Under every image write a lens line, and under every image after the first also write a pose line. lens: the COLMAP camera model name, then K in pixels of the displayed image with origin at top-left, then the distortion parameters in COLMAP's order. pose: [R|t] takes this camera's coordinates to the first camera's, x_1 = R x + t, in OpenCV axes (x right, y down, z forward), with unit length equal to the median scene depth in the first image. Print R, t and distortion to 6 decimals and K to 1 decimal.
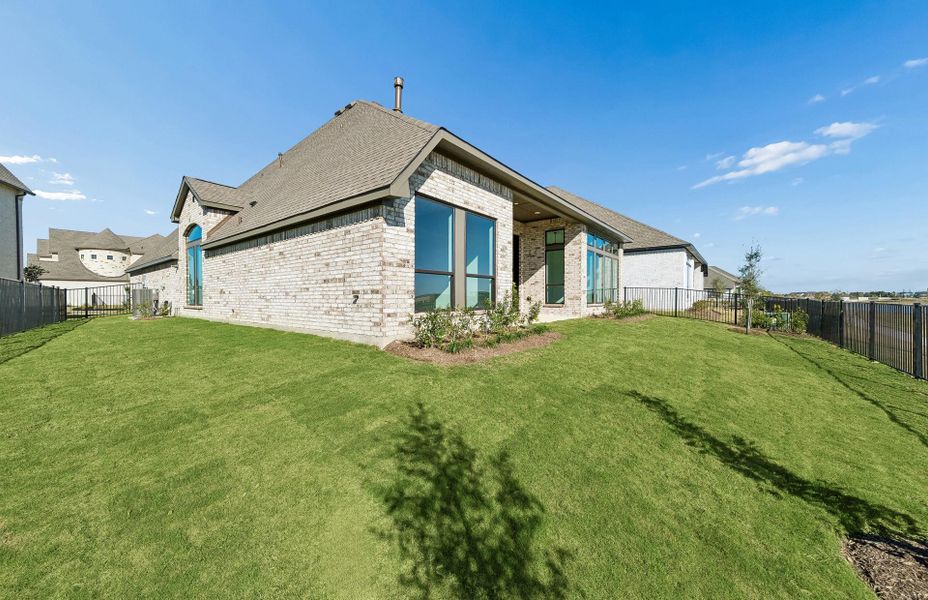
lens RADIAL K [[377.3, 0, 453.0], [0, 377.3, 300.6], [0, 0, 1]] dist [-0.000984, -0.000078]
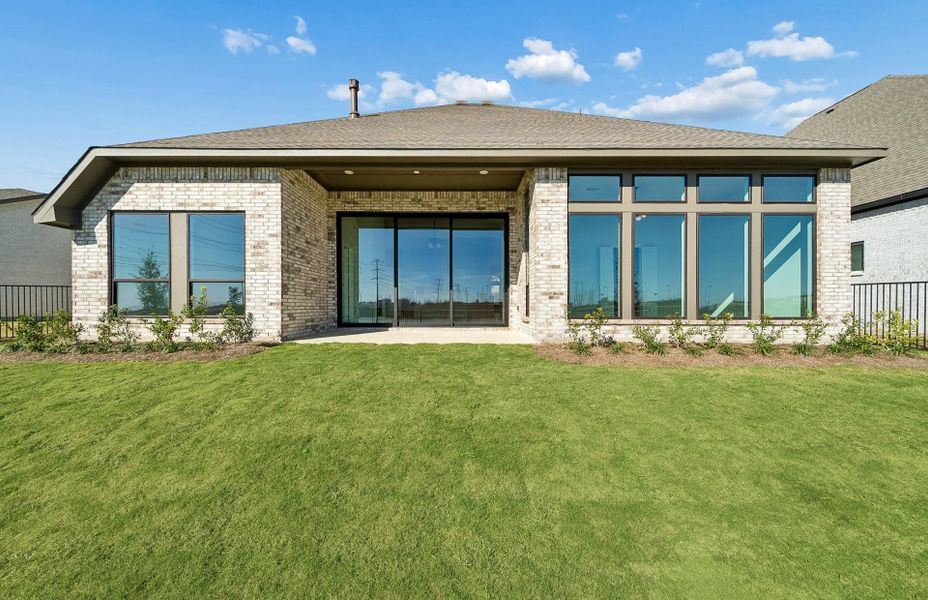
lens RADIAL K [[377.3, 0, 453.0], [0, 377.3, 300.6], [0, 0, 1]] dist [-0.000984, -0.000078]
pose [[0.578754, -0.016206, -0.815341, 1.420412], [-0.009136, 0.999611, -0.026354, 0.000169], [0.815451, 0.022702, 0.578380, 1.203404]]
